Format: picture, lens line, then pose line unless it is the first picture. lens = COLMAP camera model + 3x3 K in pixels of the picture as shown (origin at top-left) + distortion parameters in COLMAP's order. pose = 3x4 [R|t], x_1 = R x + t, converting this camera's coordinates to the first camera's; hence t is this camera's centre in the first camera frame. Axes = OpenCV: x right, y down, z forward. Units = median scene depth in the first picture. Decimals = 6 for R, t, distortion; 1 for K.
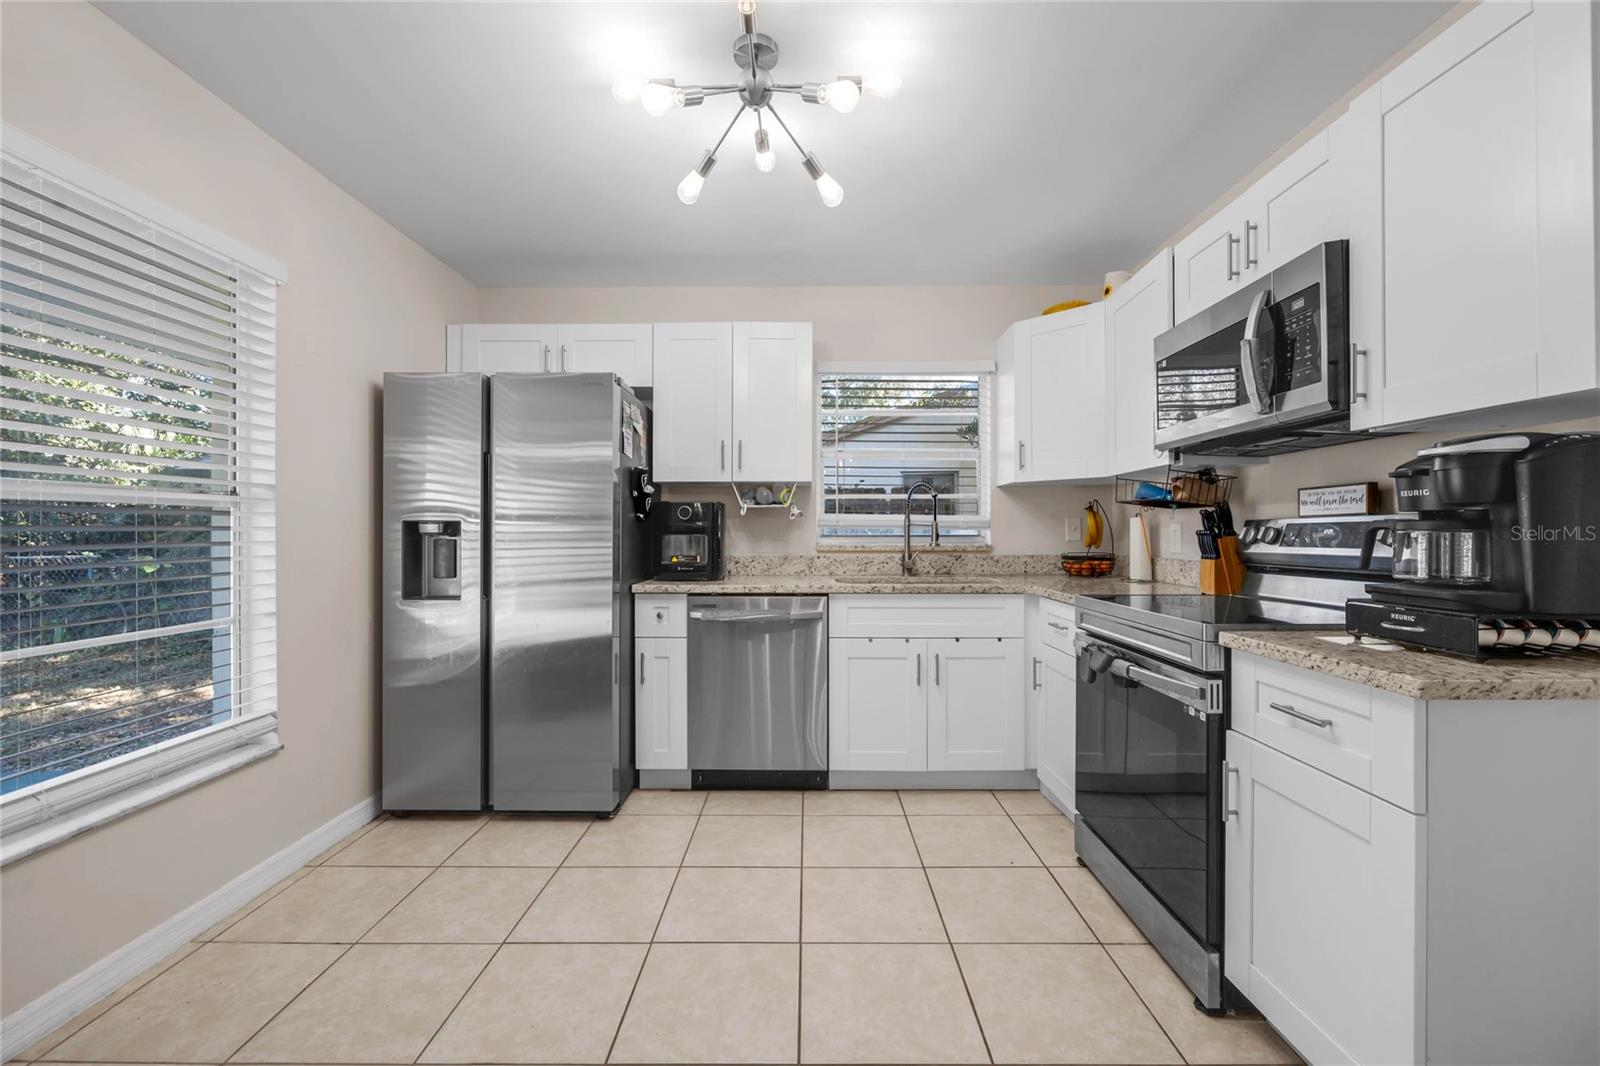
lens RADIAL K [[645.5, 0, 803.8], [0, 645.5, 531.5], [0, 0, 1]] dist [0.003359, 0.000171]
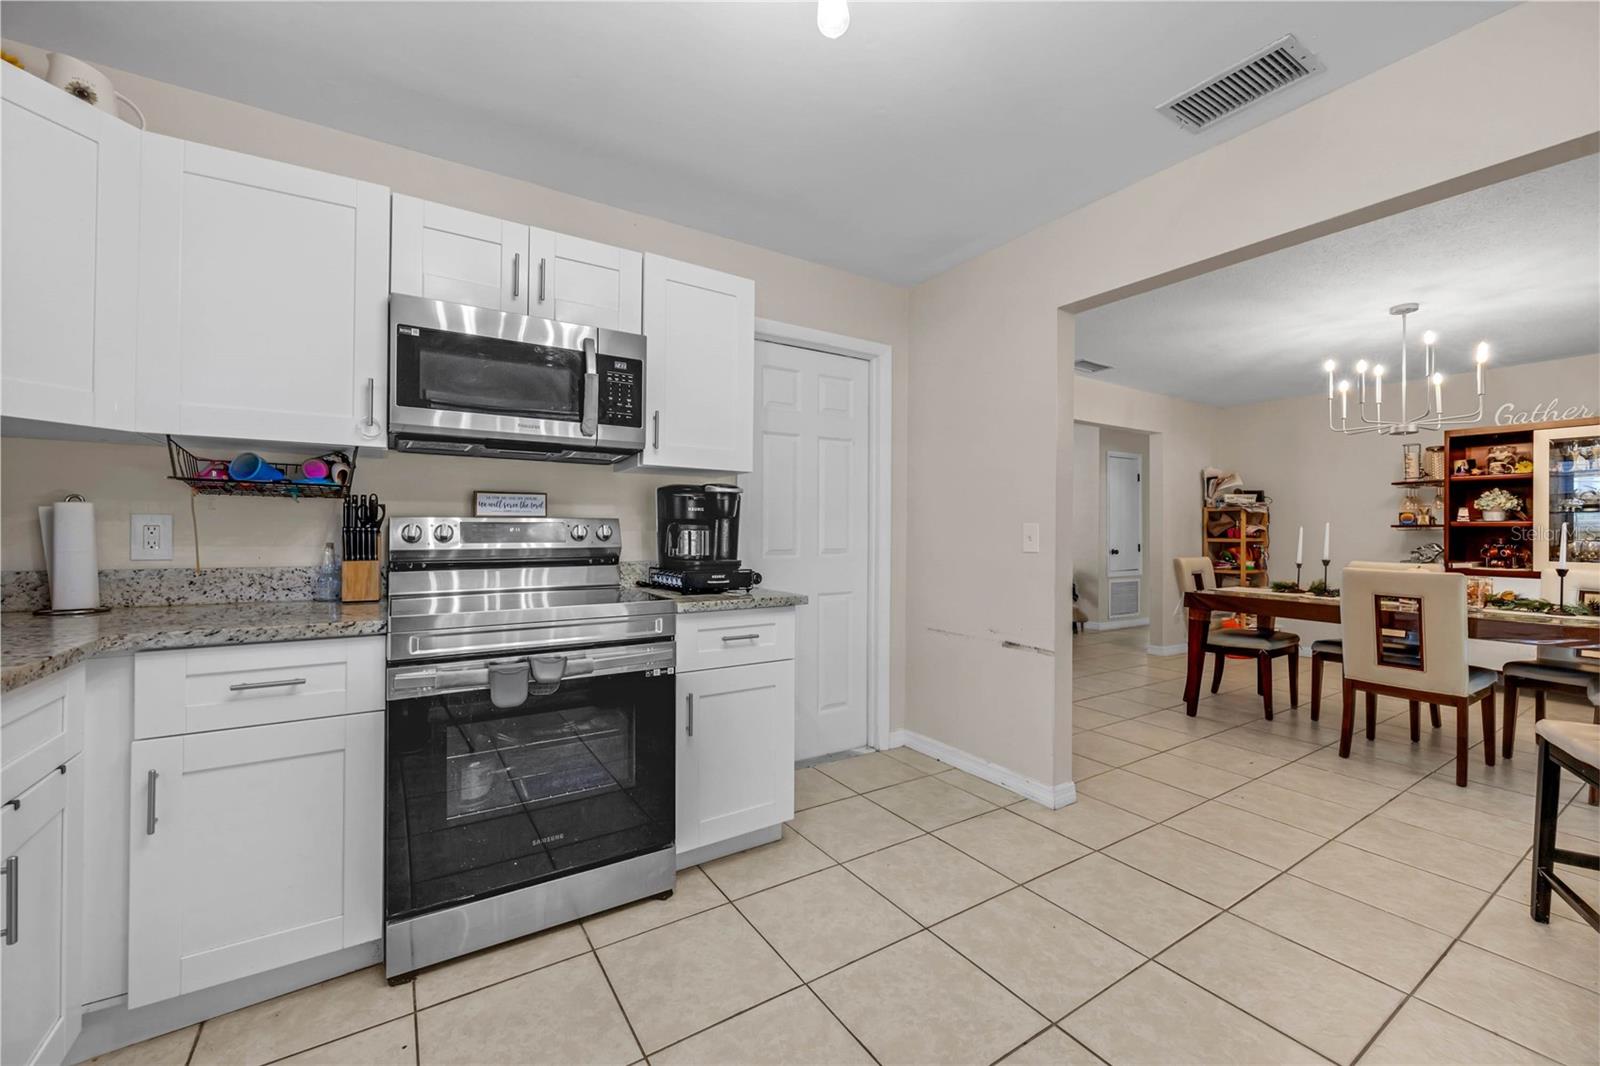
lens RADIAL K [[645.5, 0, 801.2], [0, 645.5, 525.7], [0, 0, 1]] dist [0.003359, 0.000171]
pose [[-0.556901, -0.001208, 0.830578, -0.475882], [-0.004873, 0.999986, -0.001812, -0.007398], [-0.830564, -0.005056, -0.556900, 1.159763]]
